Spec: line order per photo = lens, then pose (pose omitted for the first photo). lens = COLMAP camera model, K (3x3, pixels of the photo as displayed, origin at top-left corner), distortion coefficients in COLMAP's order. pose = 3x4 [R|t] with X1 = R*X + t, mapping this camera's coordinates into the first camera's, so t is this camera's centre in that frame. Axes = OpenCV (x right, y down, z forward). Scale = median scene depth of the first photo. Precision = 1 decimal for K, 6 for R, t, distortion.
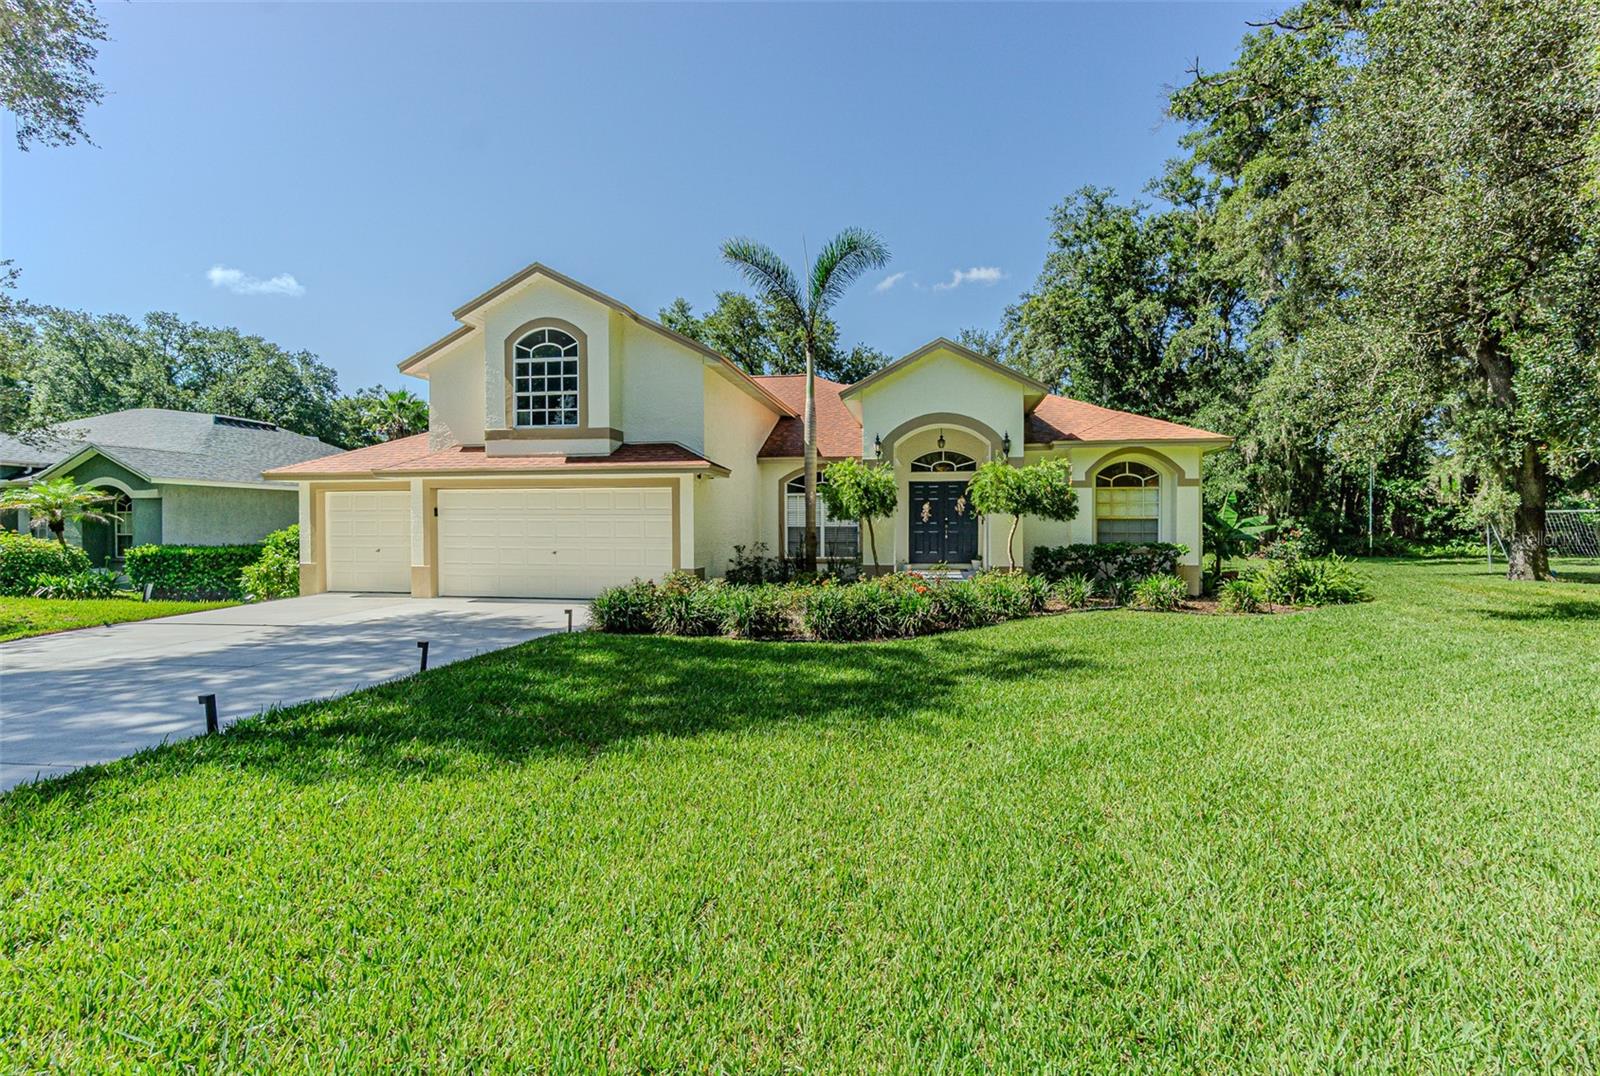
lens RADIAL K [[698.5, 0, 800.0], [0, 698.5, 538.0], [0, 0, 1]] dist [0.000331, -0.000151]
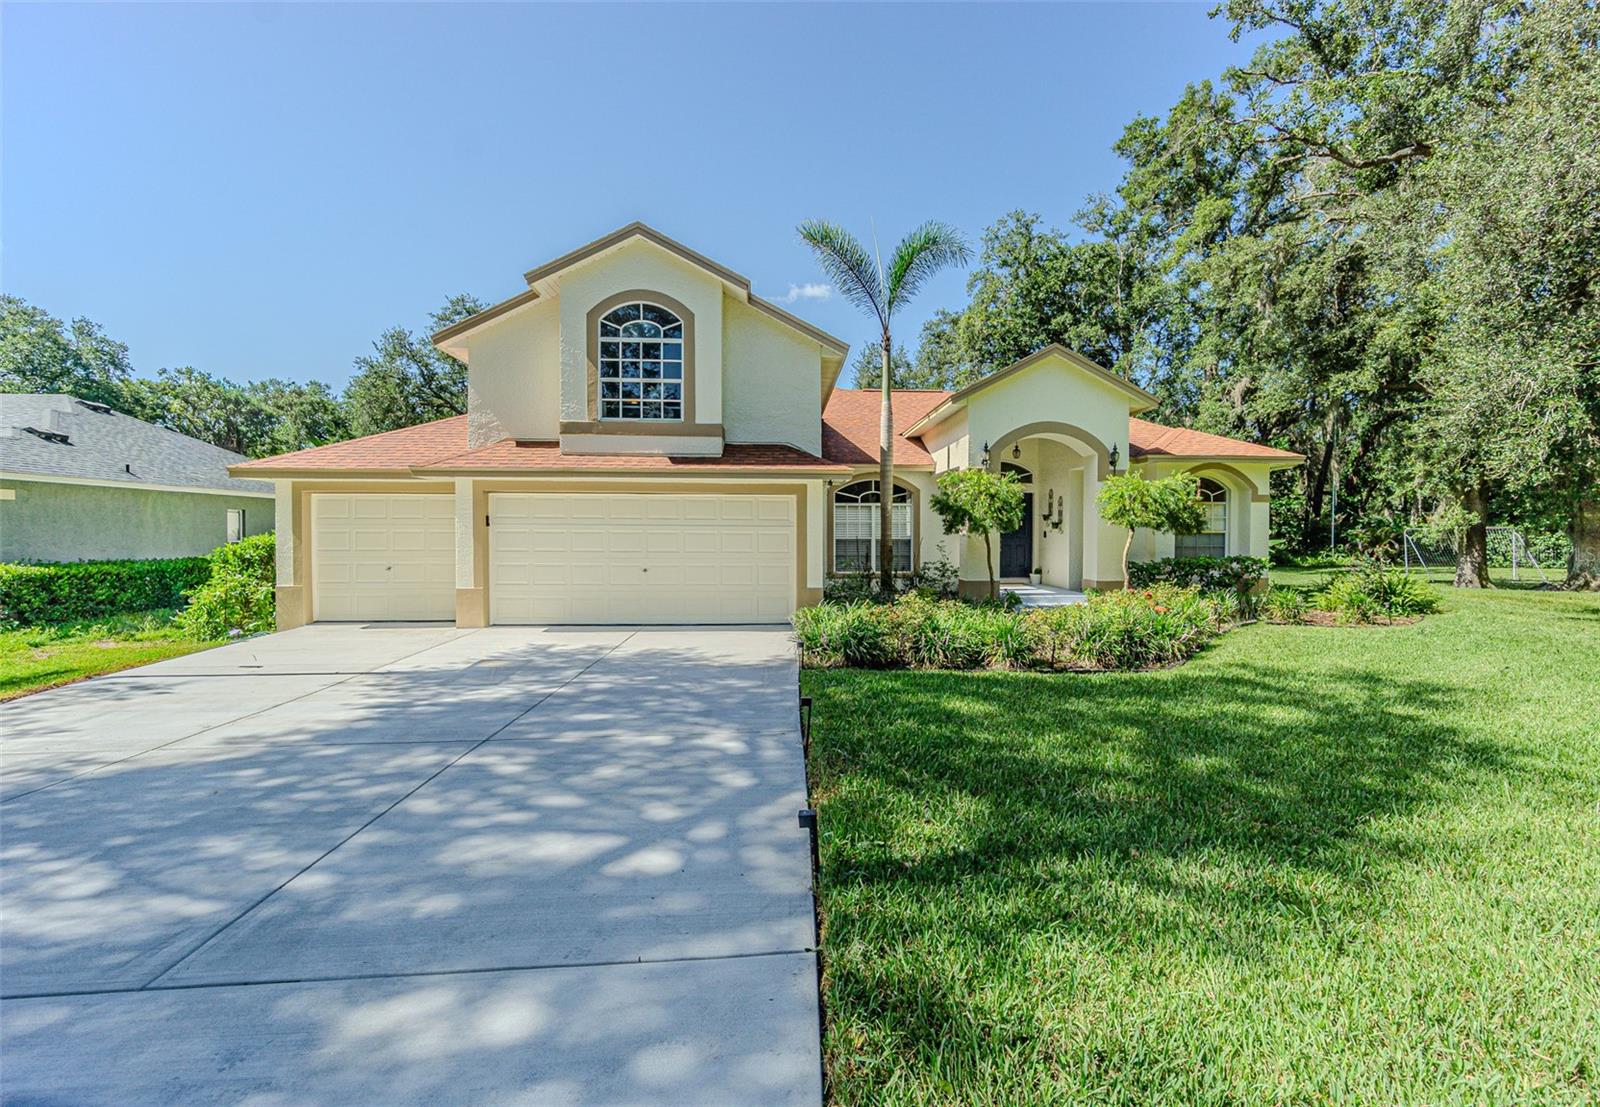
lens RADIAL K [[706.6, 0, 800.2], [0, 706.6, 548.2], [0, 0, 1]] dist [-0.007047, -0.000450]
pose [[0.976220, 0.000008, 0.216781, -0.343840], [0.000095, 1.000000, -0.000463, -0.005448], [-0.216781, 0.000472, 0.976220, 0.127998]]
